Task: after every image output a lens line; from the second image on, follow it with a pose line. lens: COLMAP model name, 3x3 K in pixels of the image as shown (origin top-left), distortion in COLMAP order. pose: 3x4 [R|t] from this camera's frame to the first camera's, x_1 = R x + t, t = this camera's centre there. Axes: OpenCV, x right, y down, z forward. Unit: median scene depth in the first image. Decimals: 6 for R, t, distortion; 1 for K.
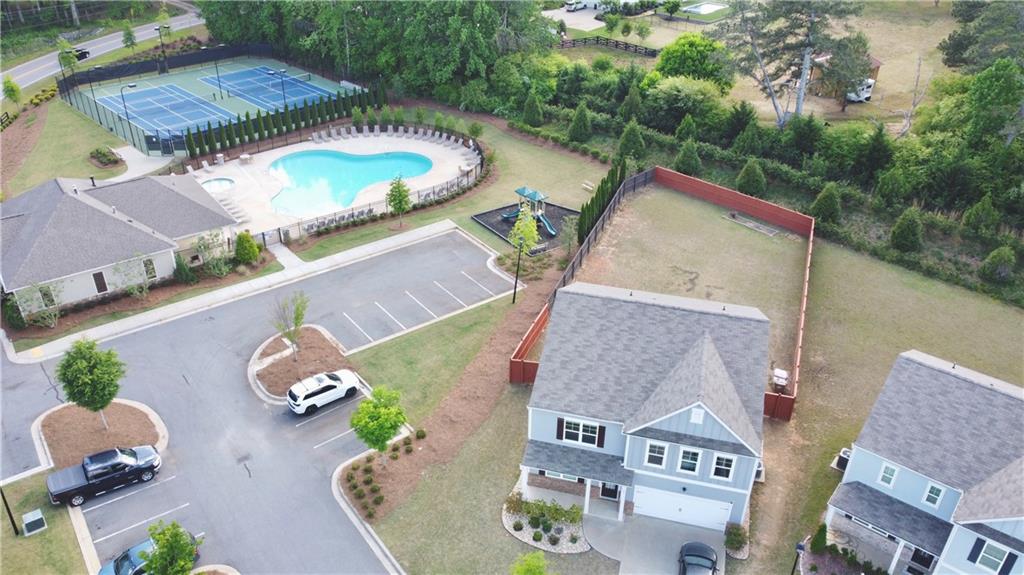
lens RADIAL K [[772.4, 0, 511.9], [0, 772.4, 291.5], [0, 0, 1]] dist [-0.009530, -0.001447]
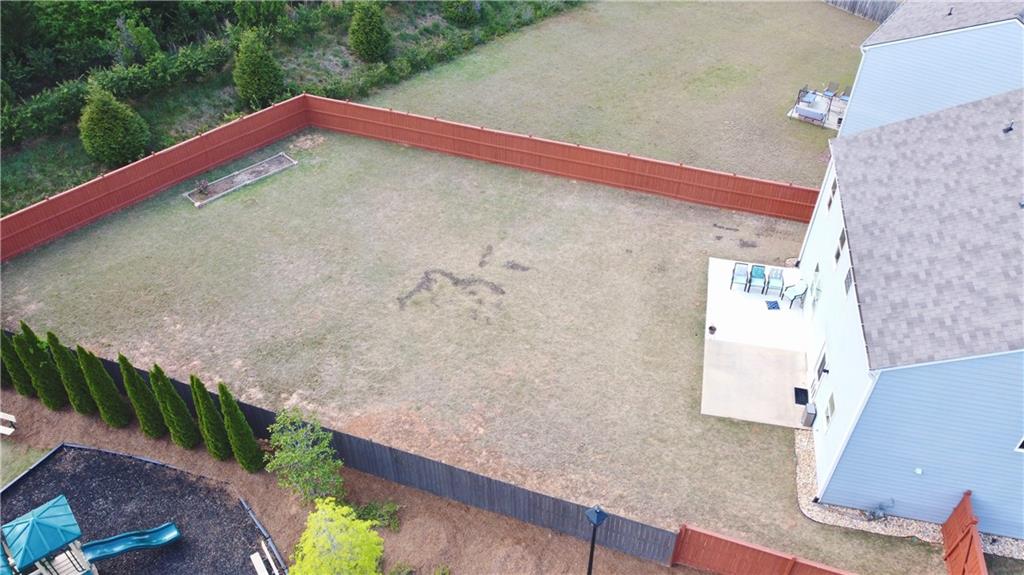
lens RADIAL K [[772.4, 0, 511.9], [0, 772.4, 291.5], [0, 0, 1]] dist [-0.009530, -0.001447]
pose [[-0.037255, -0.669098, 0.742240, -0.200977], [0.508247, 0.626828, 0.590569, -0.422415], [-0.860405, 0.399243, 0.316715, 1.230837]]
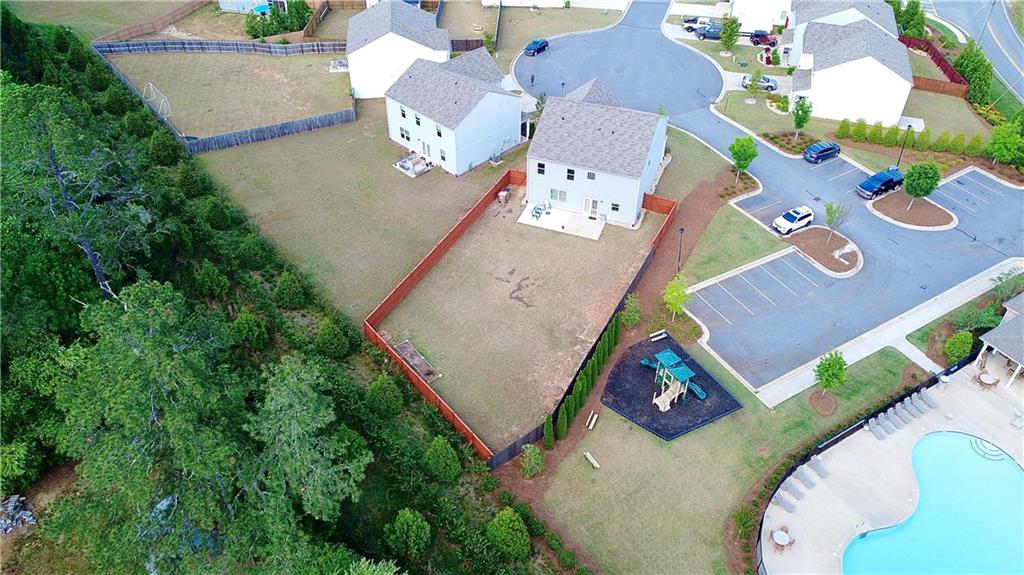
lens RADIAL K [[772.4, 0, 511.9], [0, 772.4, 291.5], [0, 0, 1]] dist [-0.009530, -0.001447]
pose [[-0.994891, -0.081162, 0.060033, 0.264560], [0.031997, 0.310493, 0.950037, -1.614939], [-0.095747, 0.947105, -0.306309, 2.022809]]
